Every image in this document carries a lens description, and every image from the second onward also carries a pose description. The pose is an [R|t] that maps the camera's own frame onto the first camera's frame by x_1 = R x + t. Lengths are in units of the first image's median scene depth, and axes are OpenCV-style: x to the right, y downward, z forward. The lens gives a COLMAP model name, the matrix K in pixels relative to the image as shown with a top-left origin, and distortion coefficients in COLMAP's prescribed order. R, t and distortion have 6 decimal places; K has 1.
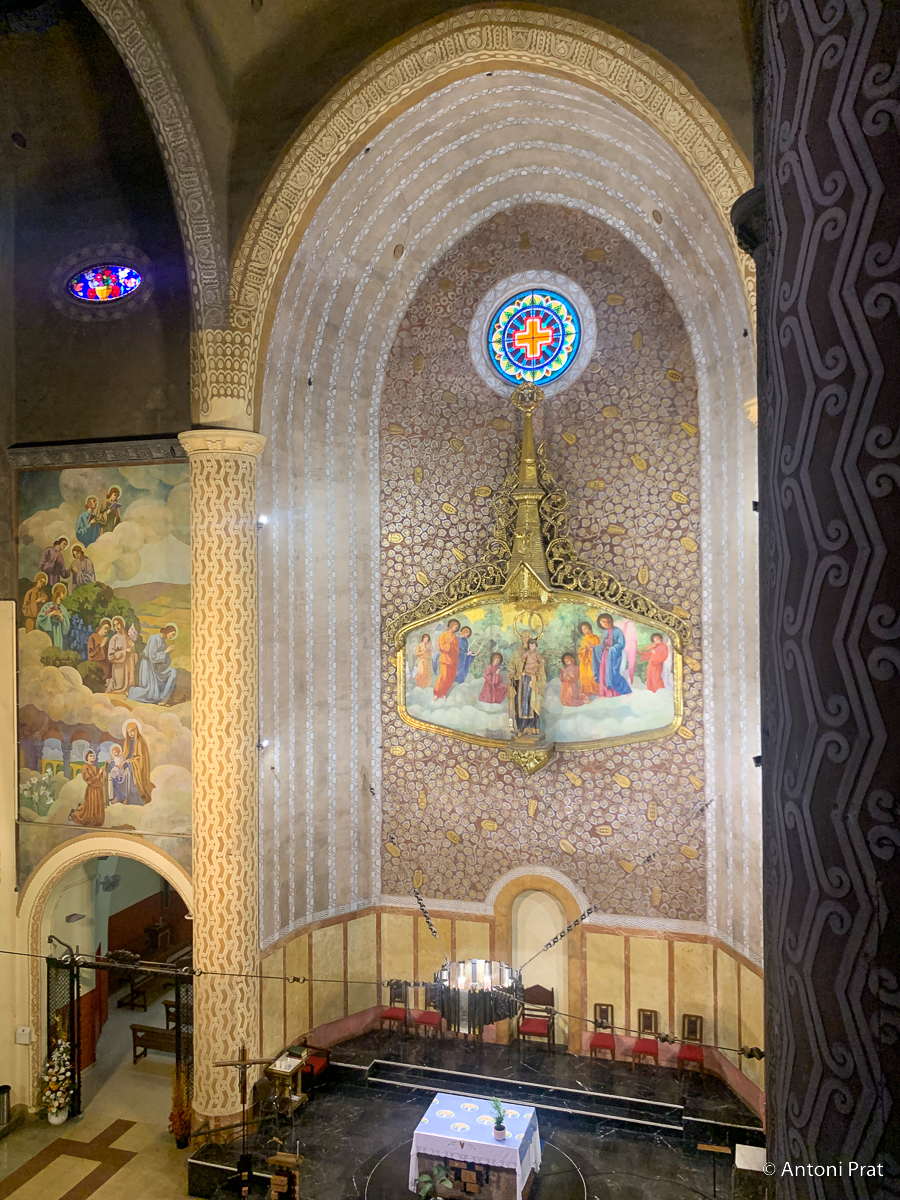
lens RADIAL K [[925.6, 0, 453.8], [0, 925.6, 583.8], [0, 0, 1]] dist [0.007529, -0.029925]
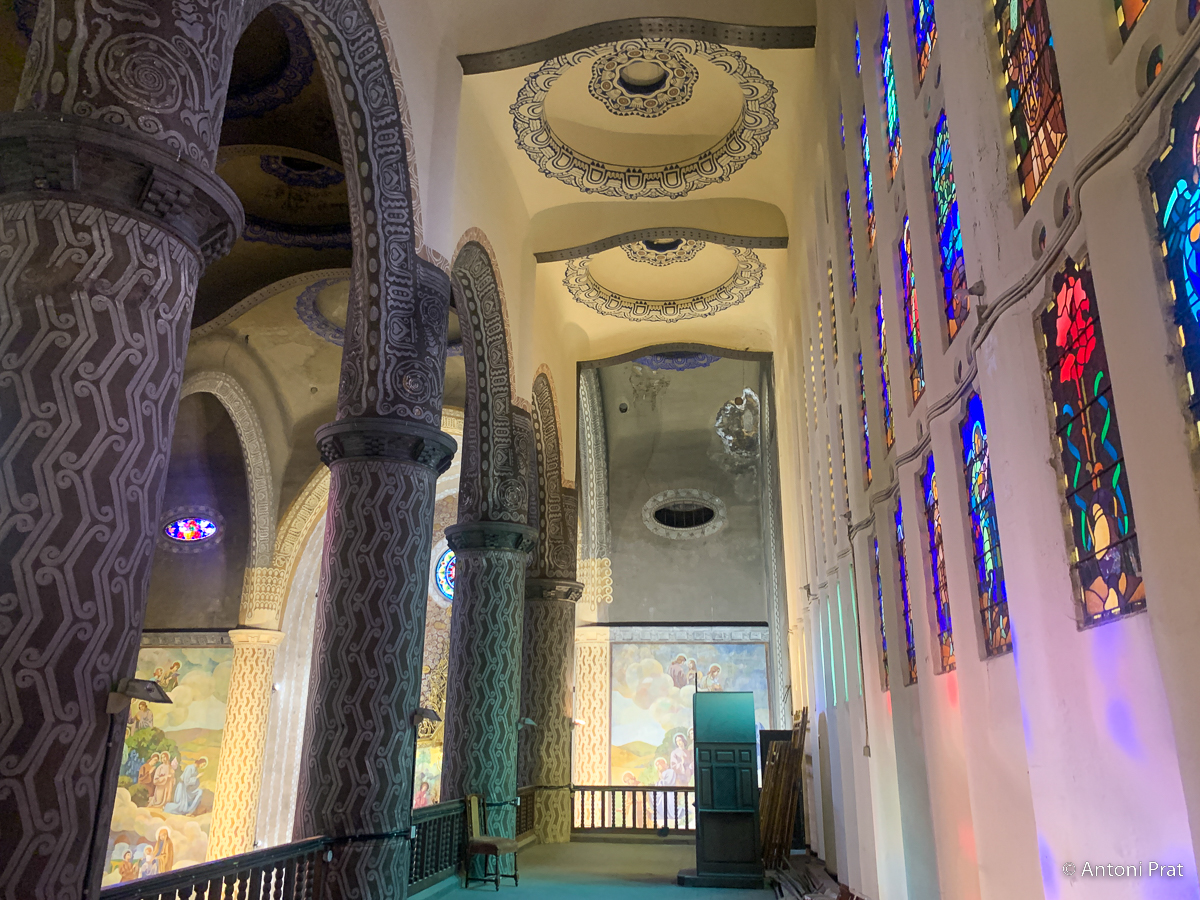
lens RADIAL K [[925.6, 0, 607.4], [0, 925.6, 427.5], [0, 0, 1]] dist [0.007529, -0.029925]
pose [[0.982883, 0.073419, 0.168968, 0.042851], [-0.016178, 0.948012, -0.317823, 0.002257], [-0.183518, 0.309649, 0.932973, -0.654968]]
